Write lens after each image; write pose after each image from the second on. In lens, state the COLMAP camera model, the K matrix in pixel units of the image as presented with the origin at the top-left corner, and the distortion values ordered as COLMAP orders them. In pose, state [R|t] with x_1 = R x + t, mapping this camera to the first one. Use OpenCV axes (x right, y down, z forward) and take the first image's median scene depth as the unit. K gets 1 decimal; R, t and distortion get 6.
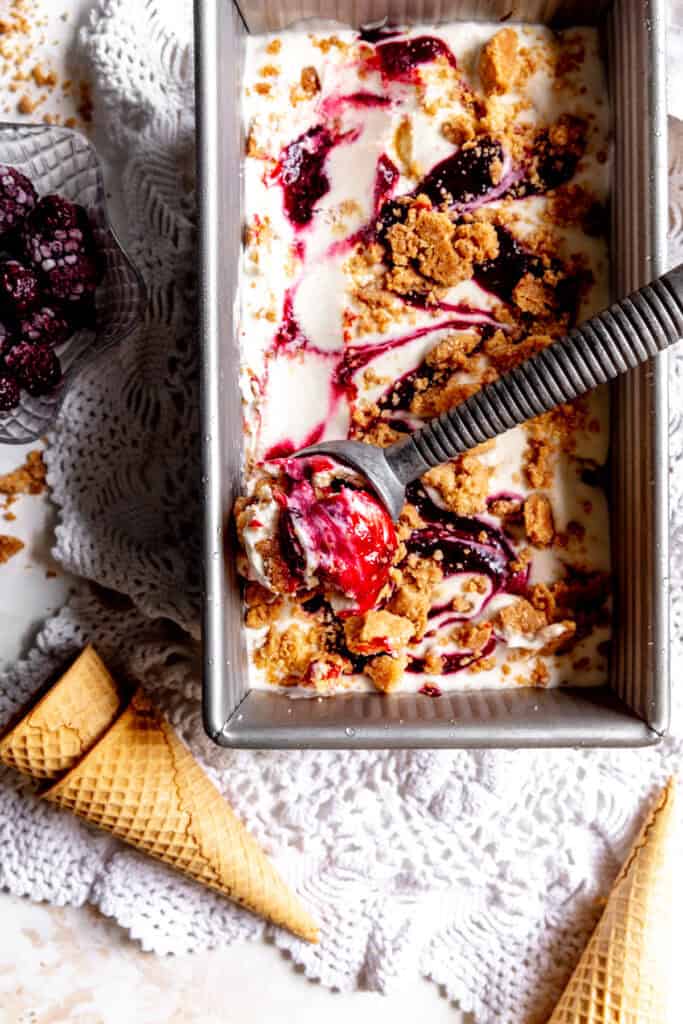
lens RADIAL K [[927.7, 0, 342.1], [0, 927.7, 497.5], [0, 0, 1]] dist [-0.006388, 0.000000]
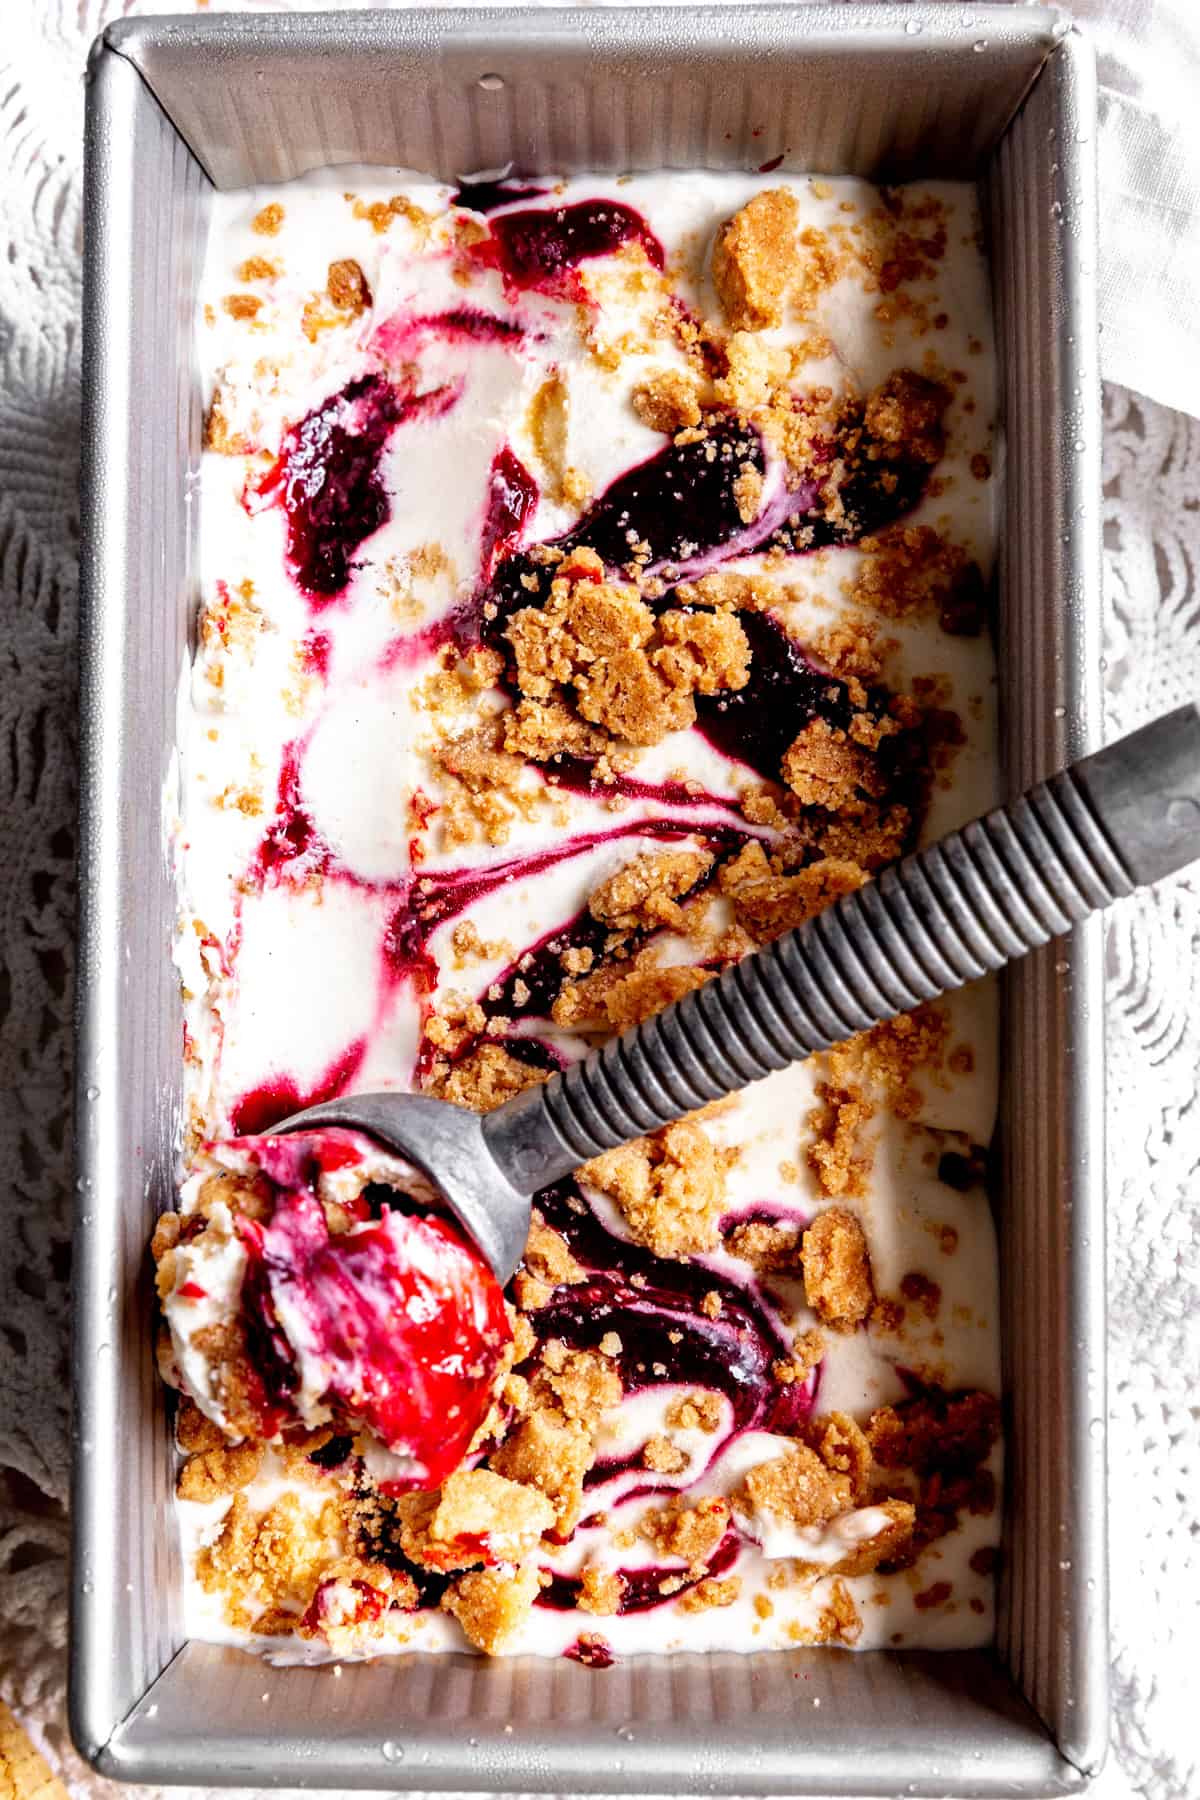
lens RADIAL K [[2373.5, 0, 537.2], [0, 2373.5, 869.2], [0, 0, 1]] dist [-0.021405, 0.000000]
pose [[0.999740, 0.012736, -0.018936, 0.086125], [-0.013816, 0.998218, -0.058051, -0.098562], [0.018163, 0.058298, 0.998134, -0.150953]]
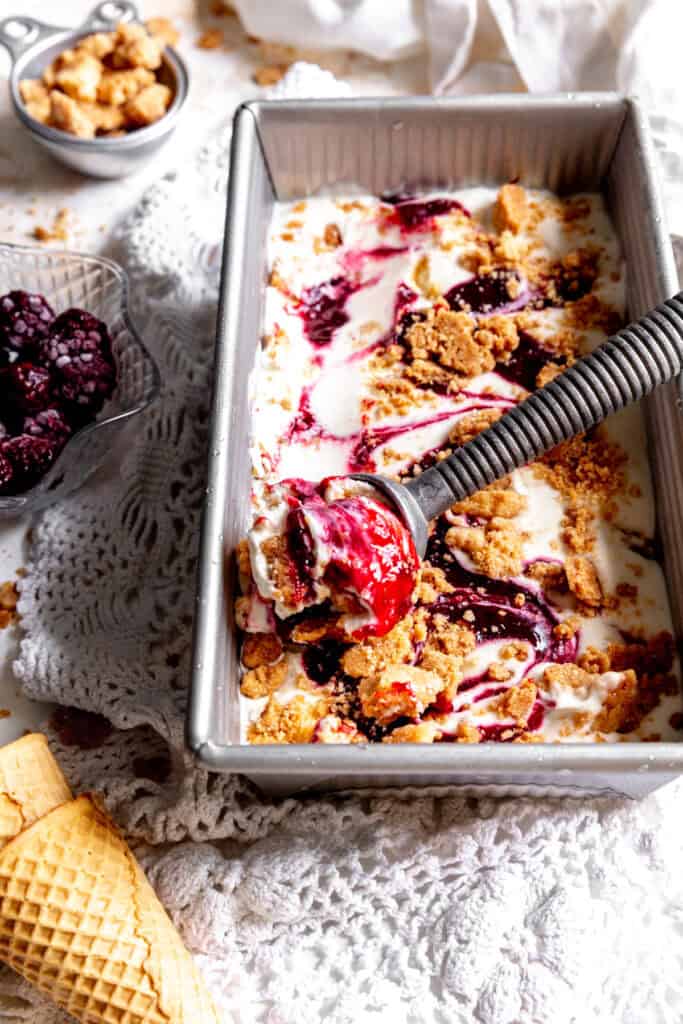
lens RADIAL K [[1350.3, 0, 341.4], [0, 1350.3, 509.3], [0, 0, 1]] dist [-0.021405, 0.000000]
pose [[0.999580, 0.003743, -0.028739, 0.020797], [-0.019355, 0.824293, -0.565833, 0.686067], [0.021571, 0.566152, 0.824019, -0.088438]]
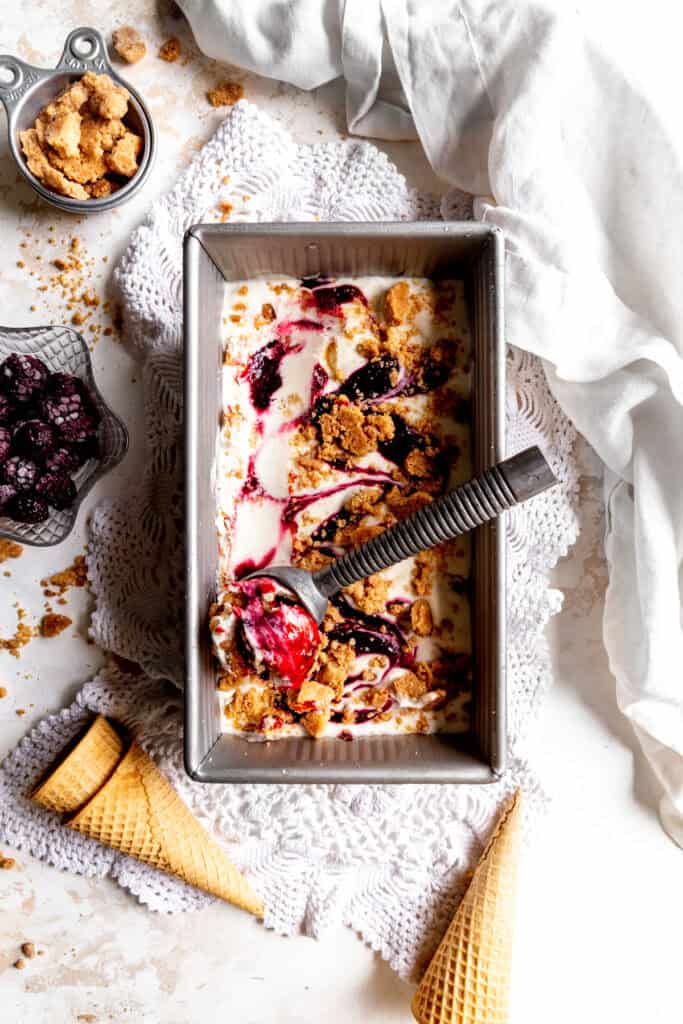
lens RADIAL K [[645.3, 0, 341.0], [0, 645.3, 498.8], [0, 0, 1]] dist [-0.009653, 0.001817]
pose [[0.999942, 0.008237, 0.006967, 0.076889], [-0.008081, 0.999722, -0.022135, -0.137339], [-0.007147, 0.022078, 0.999731, -0.010011]]
